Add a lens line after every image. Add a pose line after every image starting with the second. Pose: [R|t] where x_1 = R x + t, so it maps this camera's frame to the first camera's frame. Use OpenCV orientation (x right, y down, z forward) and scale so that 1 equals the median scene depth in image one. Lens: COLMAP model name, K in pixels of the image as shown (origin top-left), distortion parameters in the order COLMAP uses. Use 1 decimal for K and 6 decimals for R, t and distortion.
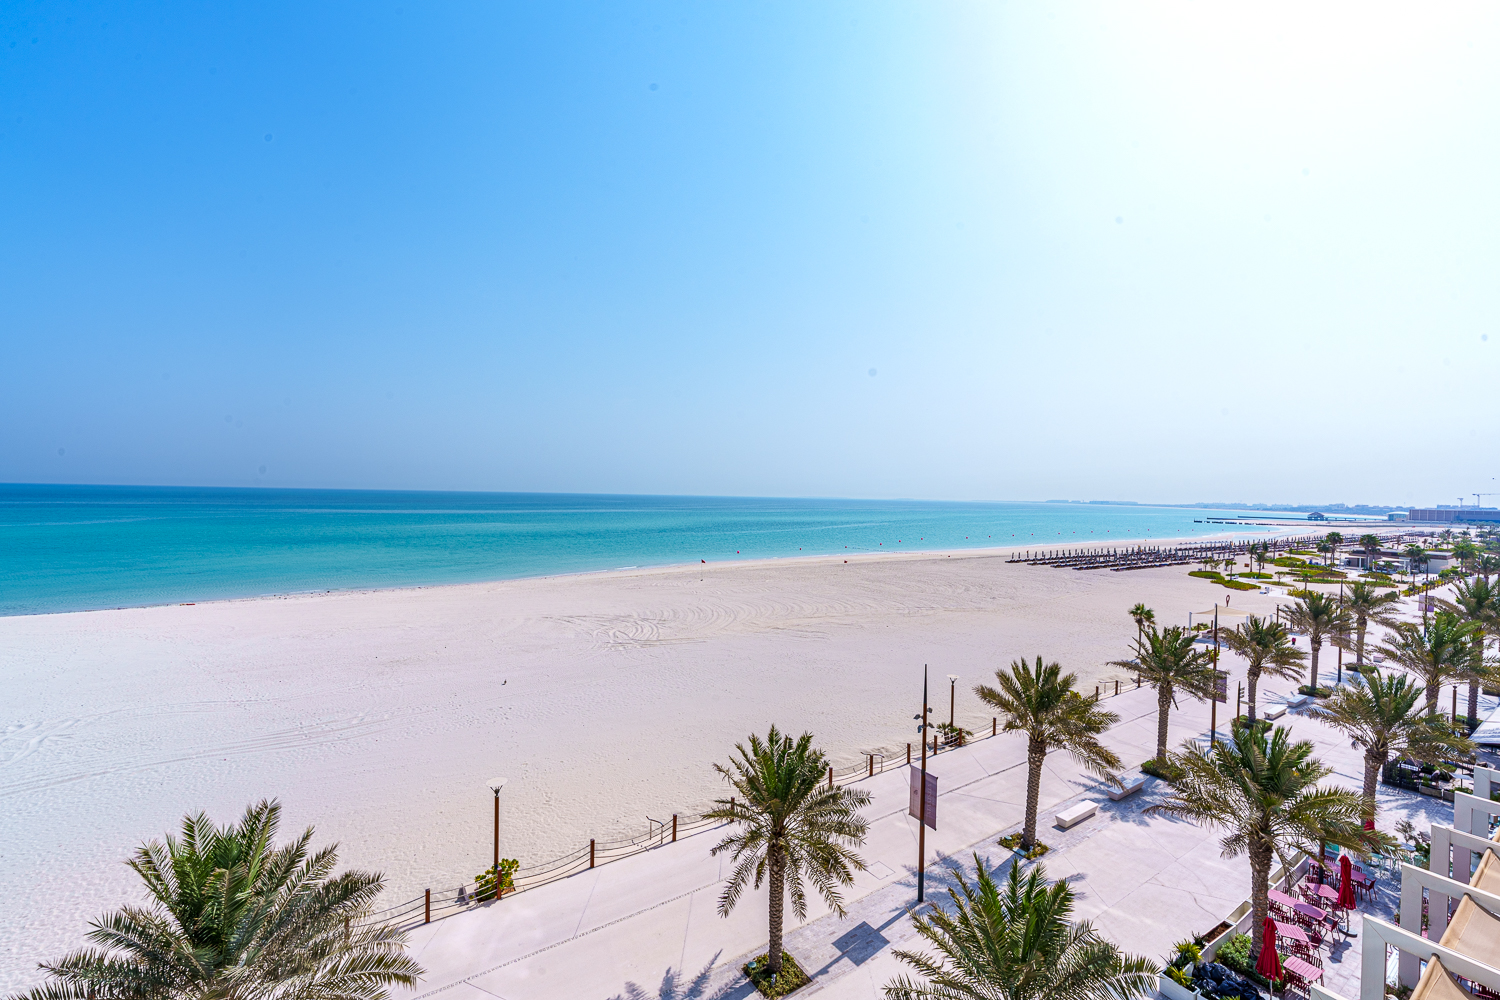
lens RADIAL K [[605.8, 0, 738.3], [0, 605.8, 514.9], [0, 0, 1]] dist [-0.001345, -0.000752]
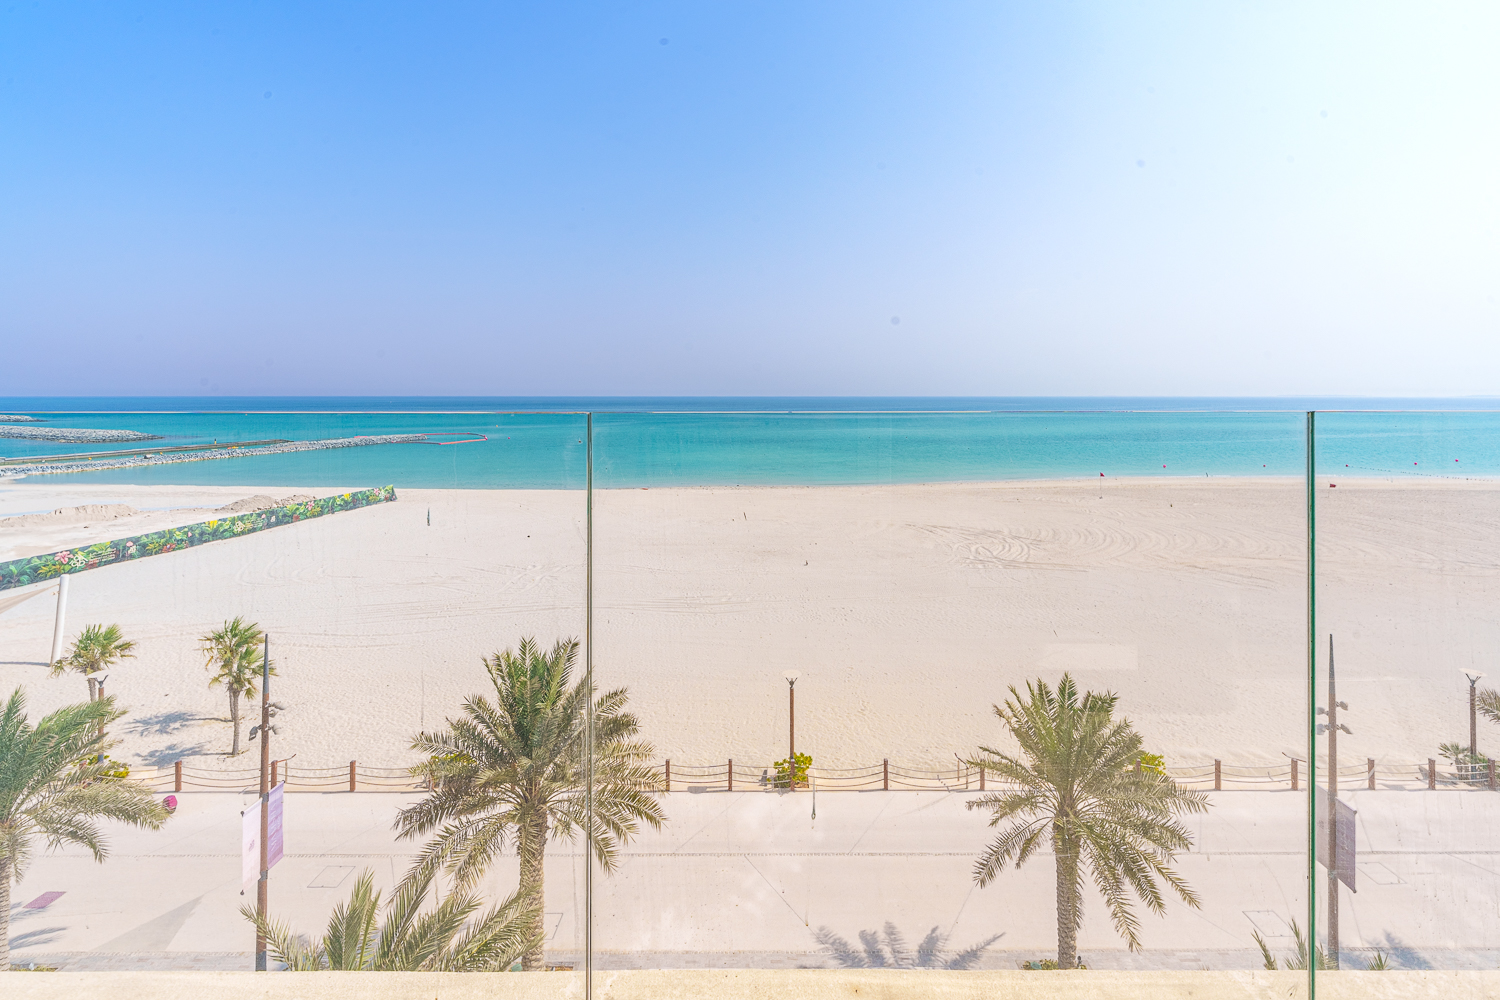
lens RADIAL K [[638.5, 0, 773.7], [0, 638.5, 389.3], [0, 0, 1]] dist [-0.000971, -0.000827]
pose [[0.836371, -0.025450, -0.547572, 0.154822], [-0.001641, 0.998801, -0.048929, 0.006265], [0.548161, 0.041821, 0.835327, 0.040348]]
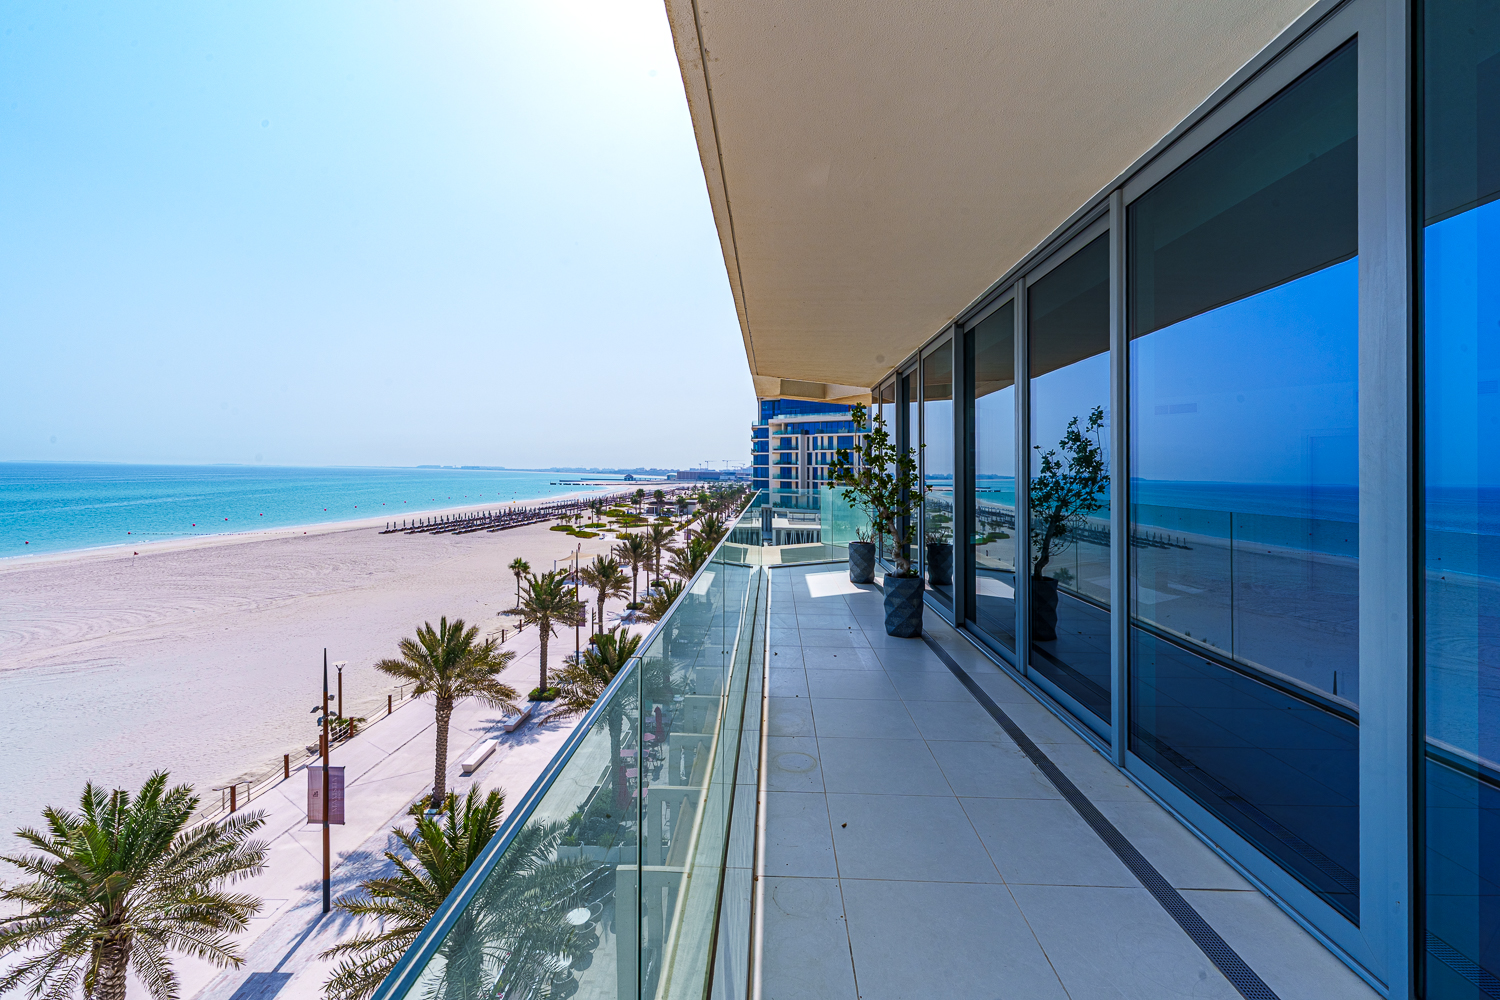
lens RADIAL K [[623.9, 0, 774.1], [0, 623.9, 478.3], [0, 0, 1]] dist [-0.002978, -0.000236]
pose [[0.546287, -0.018733, 0.837389, -0.080827], [0.021998, 0.999726, 0.008014, 0.000997], [-0.837309, 0.014043, 0.546549, -0.058907]]
